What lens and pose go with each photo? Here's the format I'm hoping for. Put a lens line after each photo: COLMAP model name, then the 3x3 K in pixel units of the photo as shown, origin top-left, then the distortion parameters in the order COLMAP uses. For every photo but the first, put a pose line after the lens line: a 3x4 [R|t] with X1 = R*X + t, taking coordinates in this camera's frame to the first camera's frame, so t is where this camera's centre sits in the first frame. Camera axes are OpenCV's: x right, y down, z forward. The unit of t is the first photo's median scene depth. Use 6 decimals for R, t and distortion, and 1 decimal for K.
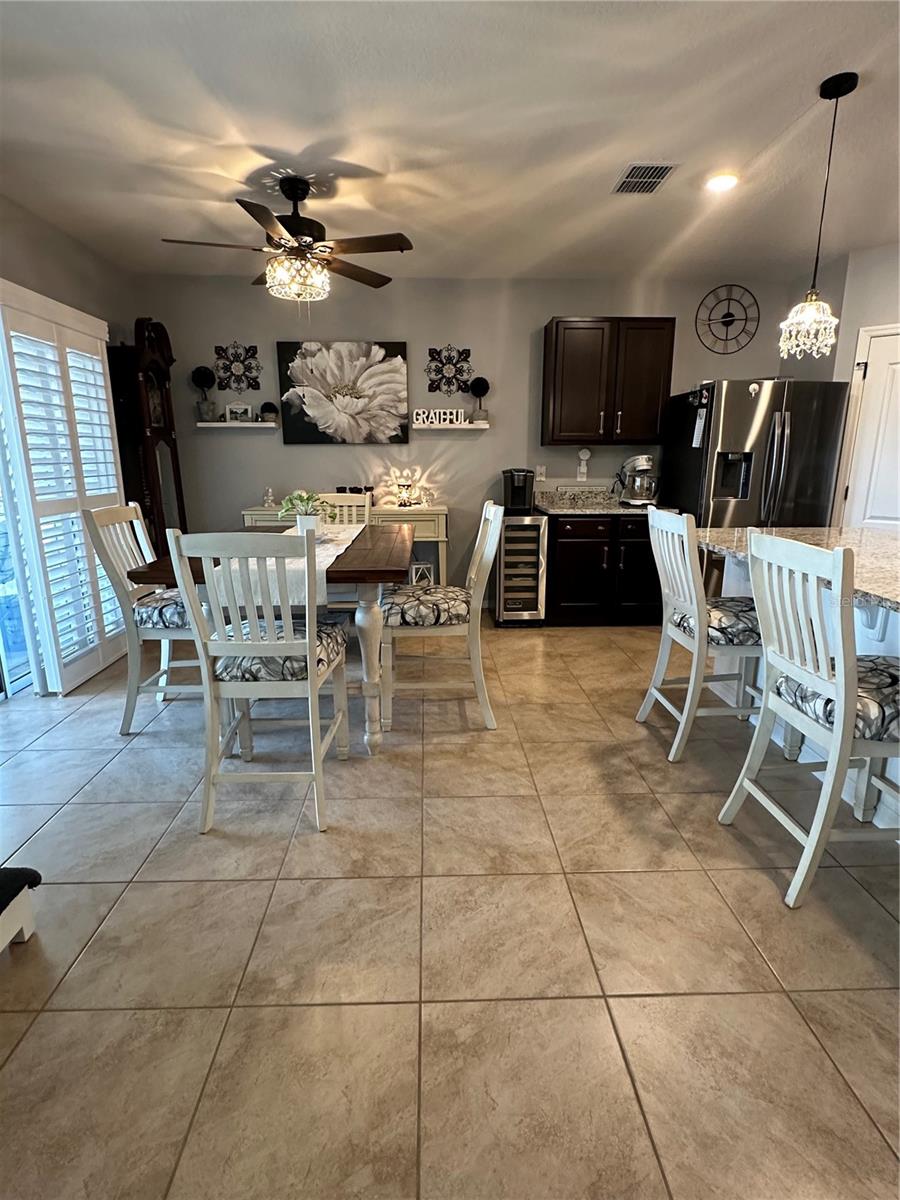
lens RADIAL K [[606.6, 0, 444.7], [0, 606.6, 600.8], [0, 0, 1]] dist [-0.003163, 0.000075]
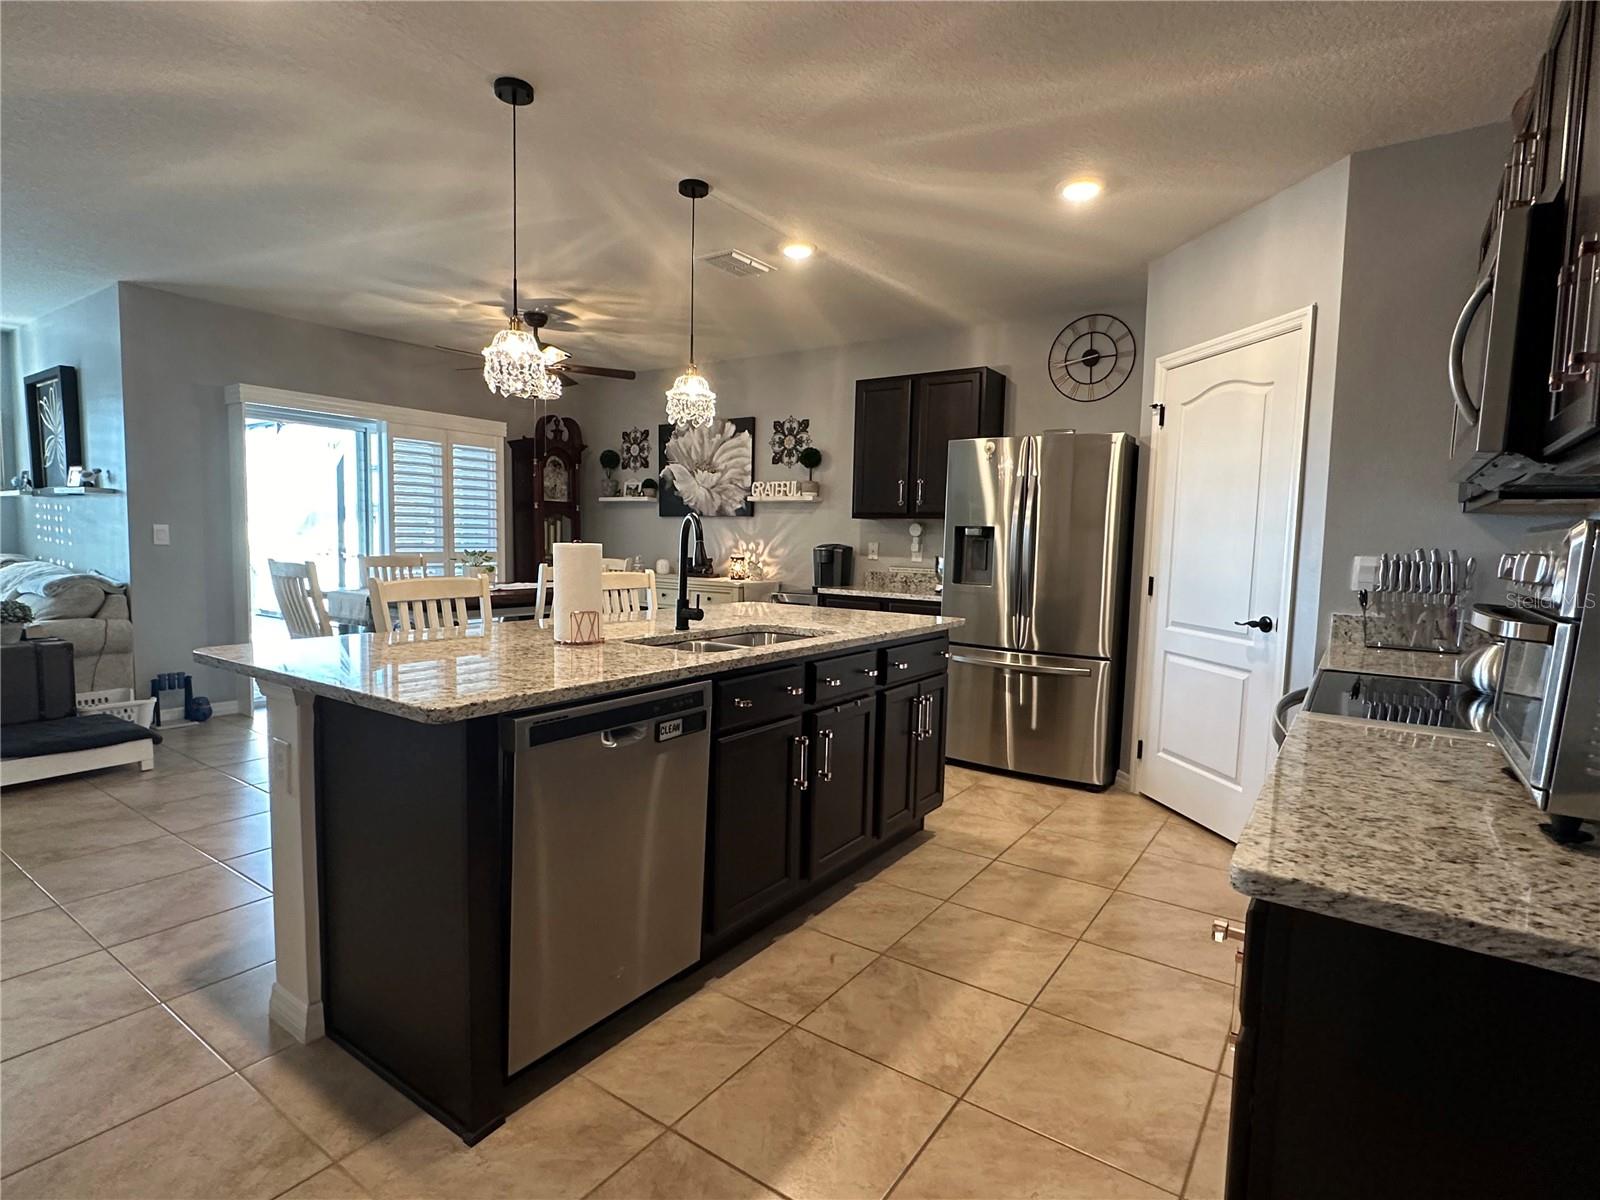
lens RADIAL K [[808.8, 0, 786.3], [0, 808.8, 602.3], [0, 0, 1]] dist [-0.003163, 0.000075]
pose [[0.798384, 0.066775, -0.598435, 0.840166], [-0.162098, 0.980978, -0.106799, 0.004105], [0.579920, 0.182272, 0.794021, 0.037330]]
